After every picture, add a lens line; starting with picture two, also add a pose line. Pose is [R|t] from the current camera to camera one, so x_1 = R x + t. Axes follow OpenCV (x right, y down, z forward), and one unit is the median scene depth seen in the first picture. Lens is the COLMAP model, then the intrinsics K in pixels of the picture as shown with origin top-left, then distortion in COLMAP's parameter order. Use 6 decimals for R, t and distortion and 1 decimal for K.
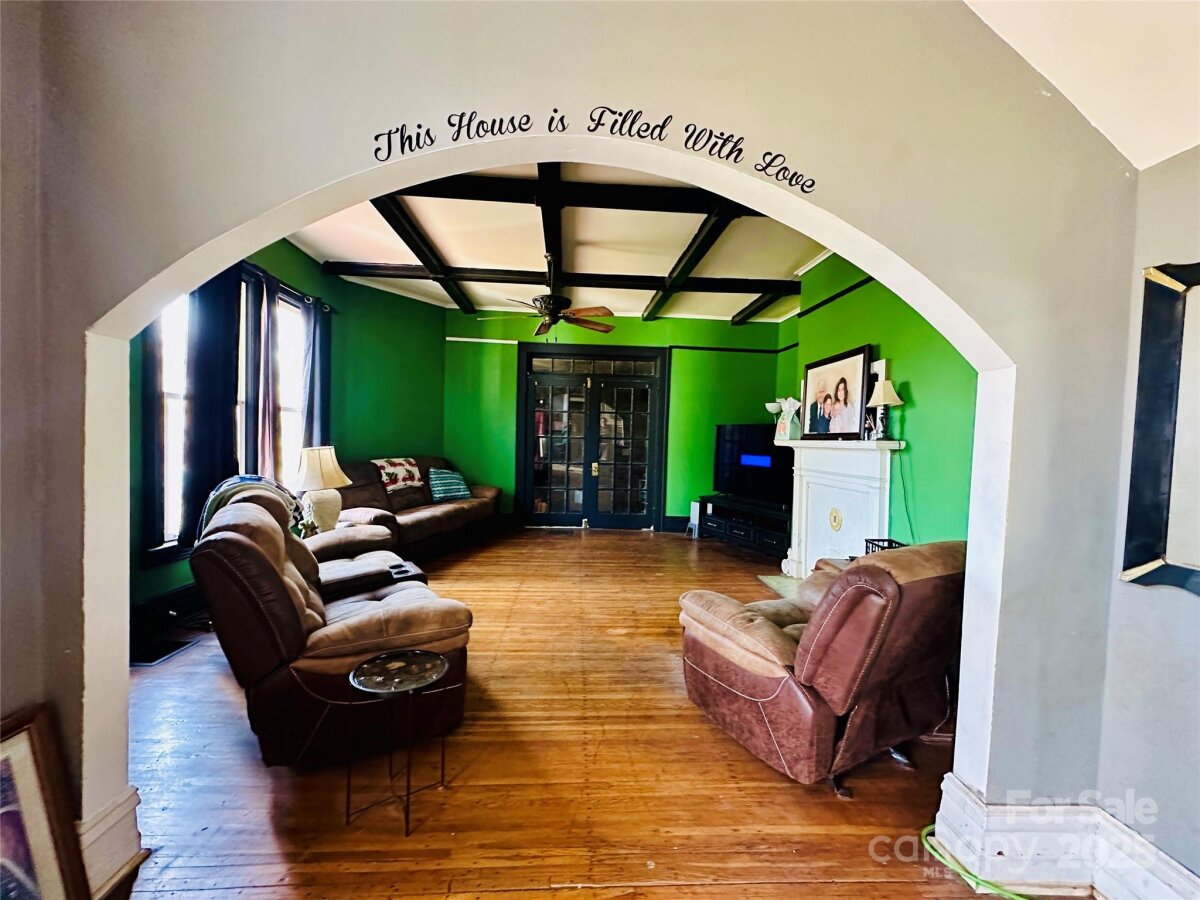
lens RADIAL K [[479.3, 0, 596.9], [0, 479.3, 449.4], [0, 0, 1]] dist [-0.005060, 0.000940]
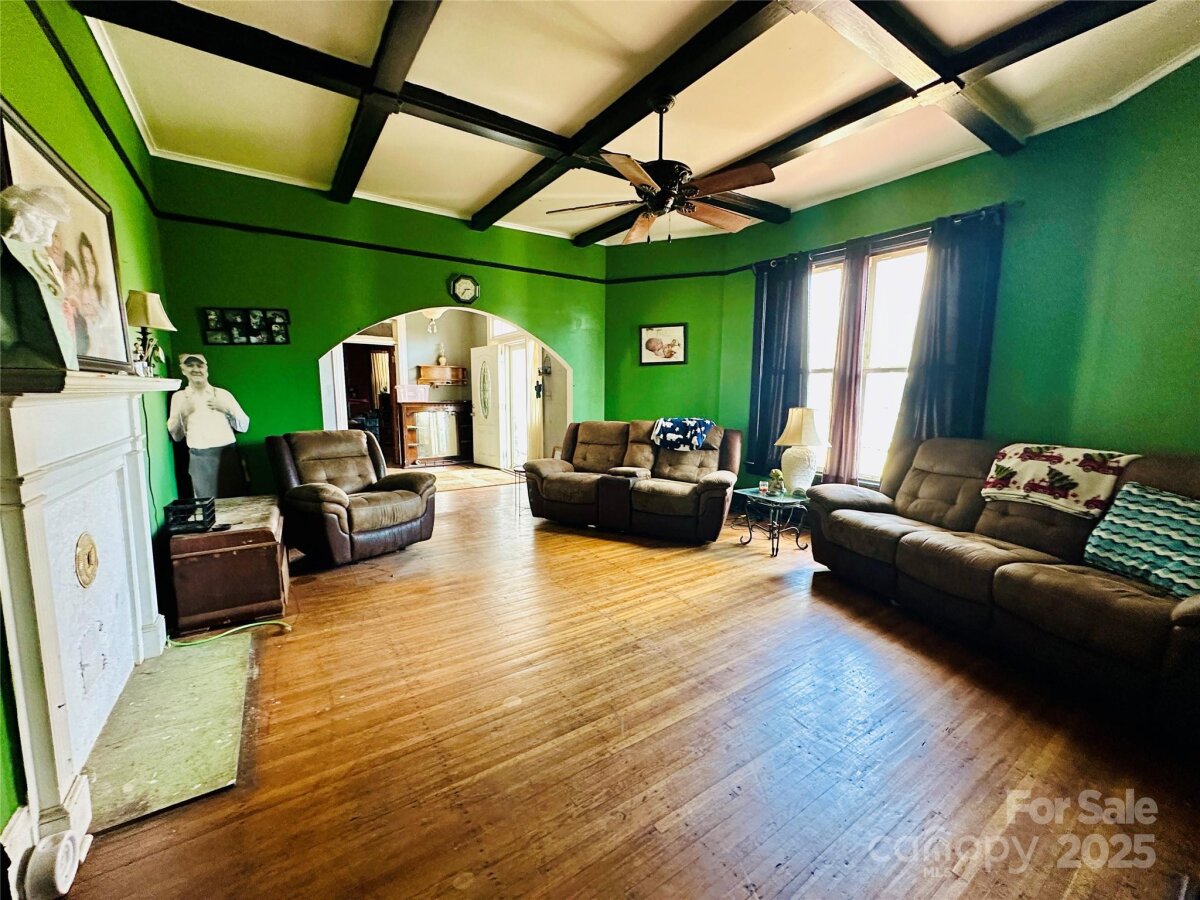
lens RADIAL K [[479.3, 0, 596.9], [0, 479.3, 449.4], [0, 0, 1]] dist [-0.005060, 0.000940]
pose [[-0.857939, 0.026417, -0.513071, 0.321131], [-0.044292, 0.991156, 0.125094, -0.024541], [0.511838, 0.130048, -0.849181, 1.570559]]
